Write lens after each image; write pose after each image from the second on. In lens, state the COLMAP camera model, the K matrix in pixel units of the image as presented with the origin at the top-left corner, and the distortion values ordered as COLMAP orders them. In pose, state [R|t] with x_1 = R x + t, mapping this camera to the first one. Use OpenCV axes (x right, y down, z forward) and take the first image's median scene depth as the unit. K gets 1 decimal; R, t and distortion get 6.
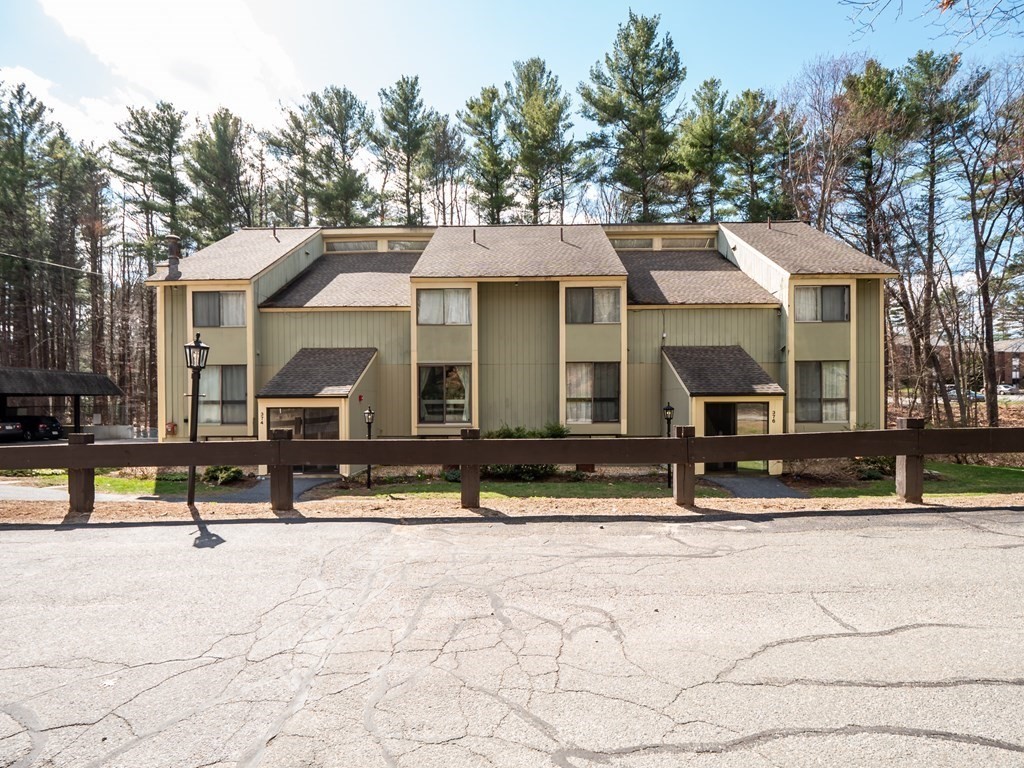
lens RADIAL K [[475.6, 0, 512.7], [0, 475.6, 408.5], [0, 0, 1]] dist [0.000580, -0.010024]
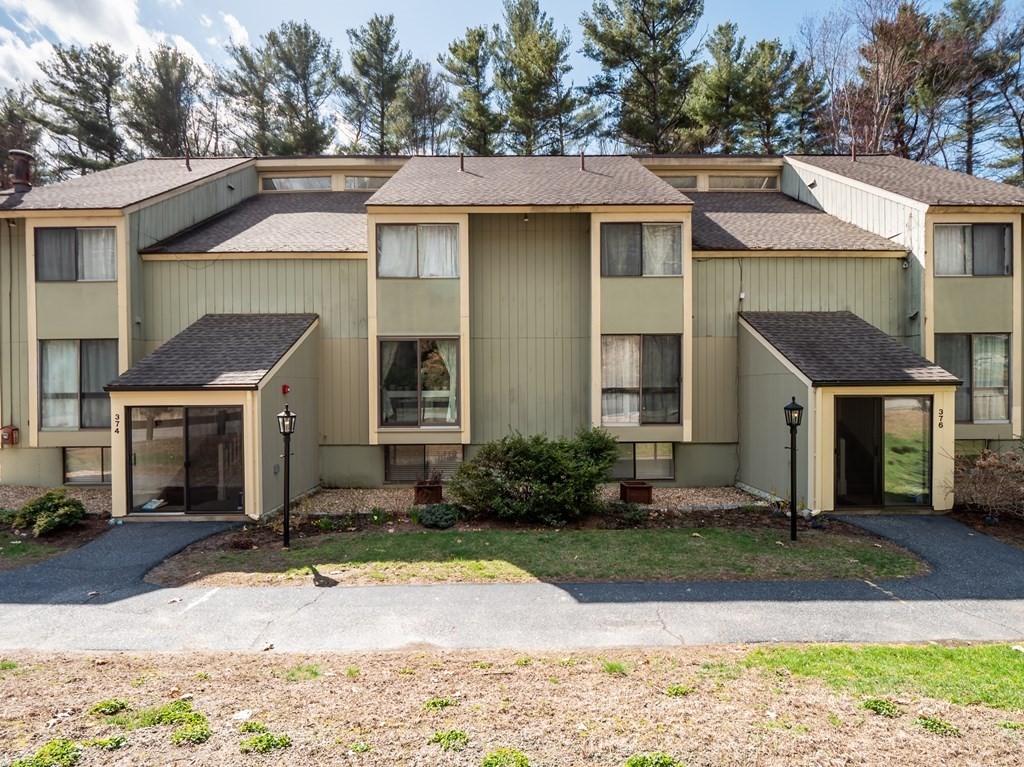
lens RADIAL K [[502.3, 0, 511.6], [0, 502.3, 396.0], [0, 0, 1]] dist [-0.011462, -0.000491]
pose [[0.999657, -0.002521, 0.026066, -0.025869], [0.002425, 0.999990, 0.003683, -0.010985], [-0.026075, -0.003619, 0.999653, 0.236012]]
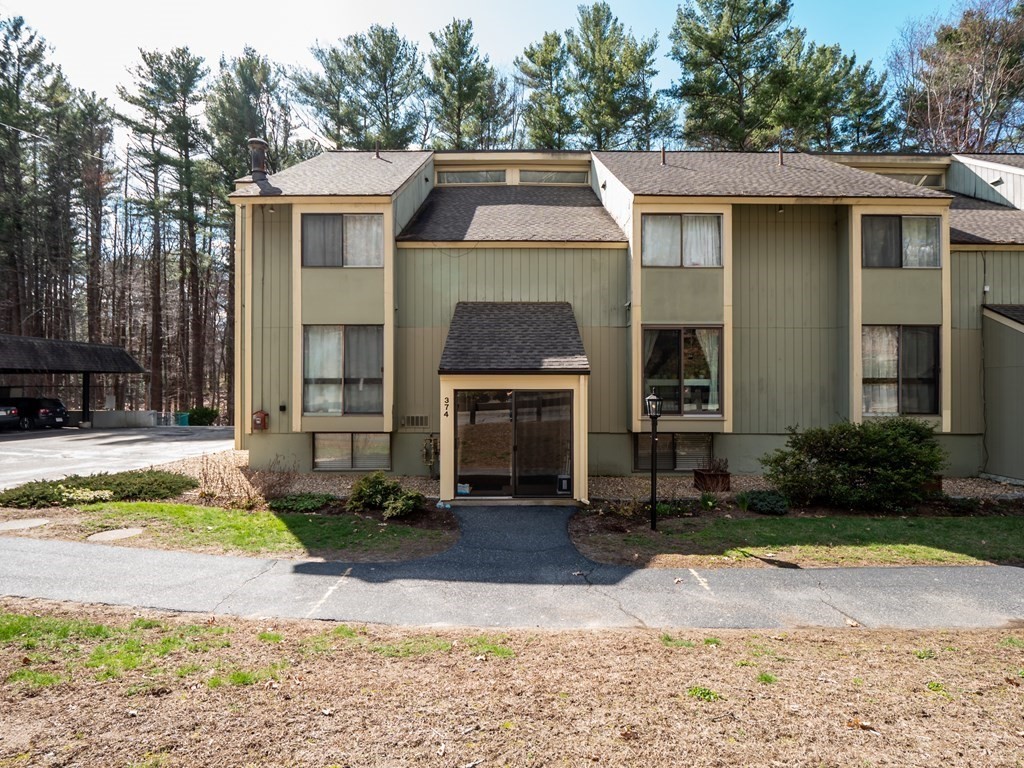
lens RADIAL K [[493.5, 0, 533.9], [0, 493.5, 385.6], [0, 0, 1]] dist [0.001849, -0.010910]
pose [[0.999786, 0.006426, 0.019663, -0.290302], [-0.006173, 0.999898, -0.012881, 0.000399], [-0.019744, 0.012757, 0.999724, 0.247978]]
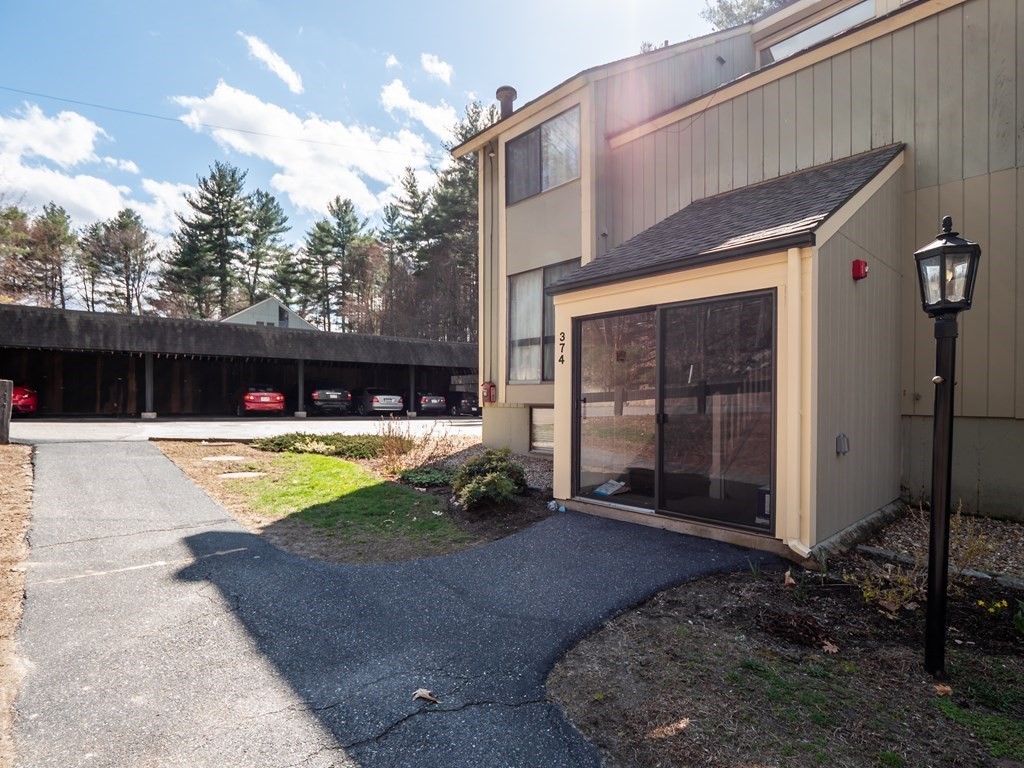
lens RADIAL K [[532.0, 0, 512.9], [0, 532.0, 403.9], [0, 0, 1]] dist [0.000911, -0.015260]
pose [[0.681208, 0.016529, -0.731903, -0.167857], [-0.012331, 0.999862, 0.011104, 0.041291], [0.731986, 0.001461, 0.681318, 0.466689]]
